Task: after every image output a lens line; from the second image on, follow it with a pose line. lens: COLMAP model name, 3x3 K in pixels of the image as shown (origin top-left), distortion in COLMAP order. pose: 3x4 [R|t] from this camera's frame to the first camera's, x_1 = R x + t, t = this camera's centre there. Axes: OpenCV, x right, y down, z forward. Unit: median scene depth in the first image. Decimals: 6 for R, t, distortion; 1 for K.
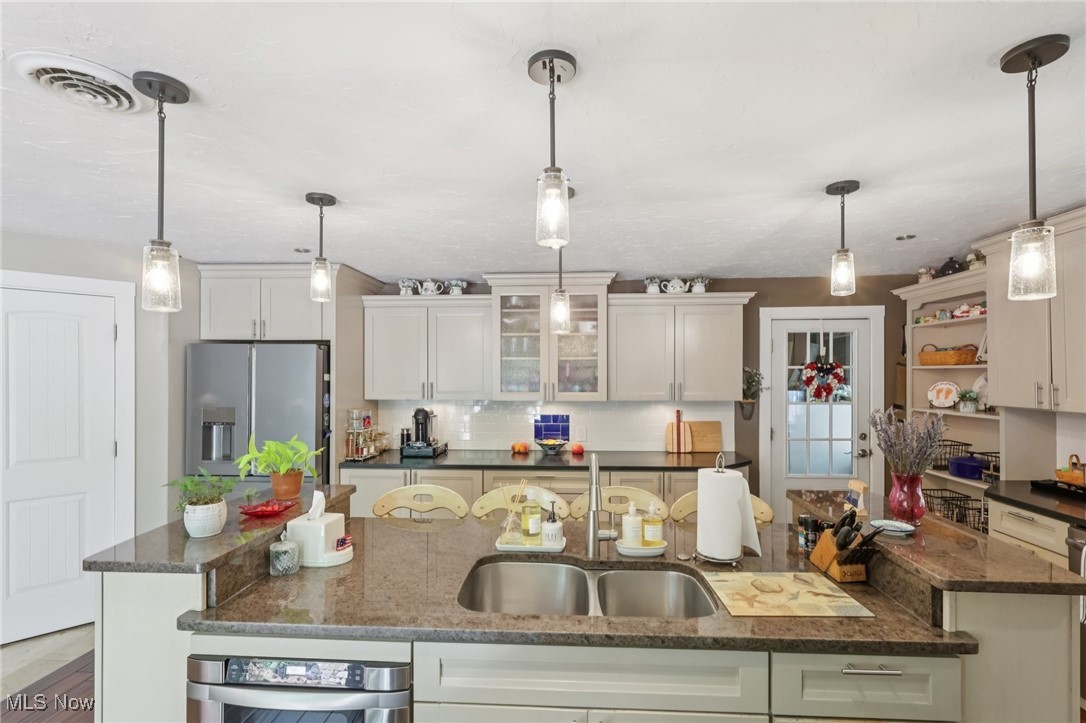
lens RADIAL K [[514.8, 0, 541.0], [0, 514.8, 368.4], [0, 0, 1]] dist [-0.003768, 0.000189]
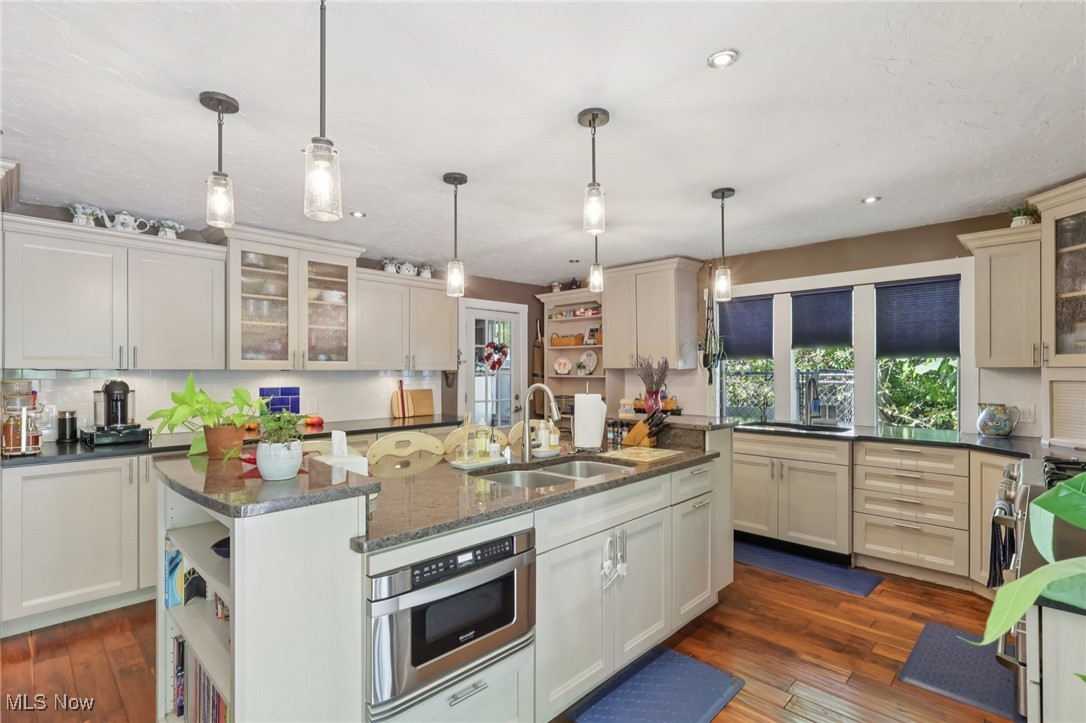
lens RADIAL K [[514.8, 0, 541.0], [0, 514.8, 368.4], [0, 0, 1]] dist [-0.003768, 0.000189]
pose [[0.649023, 0.006012, 0.760745, -0.410168], [-0.011934, 0.999926, 0.002279, 0.052219], [-0.760676, -0.010558, 0.649046, 0.041426]]
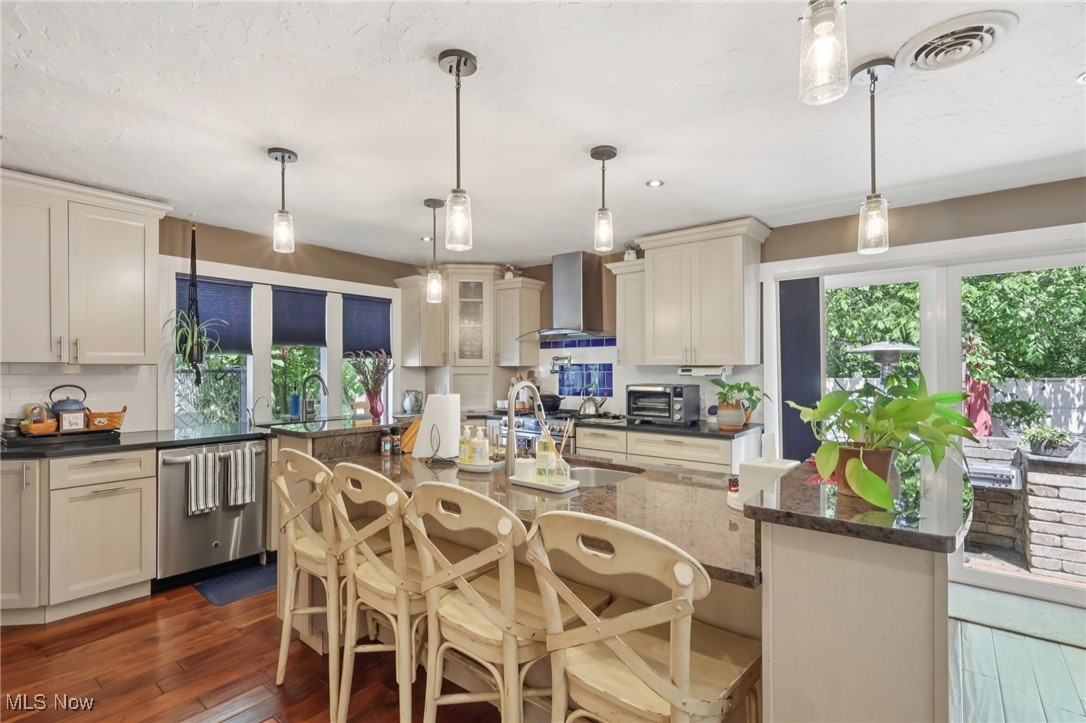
lens RADIAL K [[514.8, 0, 541.0], [0, 514.8, 368.4], [0, 0, 1]] dist [-0.003768, 0.000189]
pose [[-0.831787, 0.004299, 0.555079, -0.265218], [-0.004158, 0.999894, -0.013976, 0.065787], [-0.555080, -0.013933, -0.831680, 0.870546]]
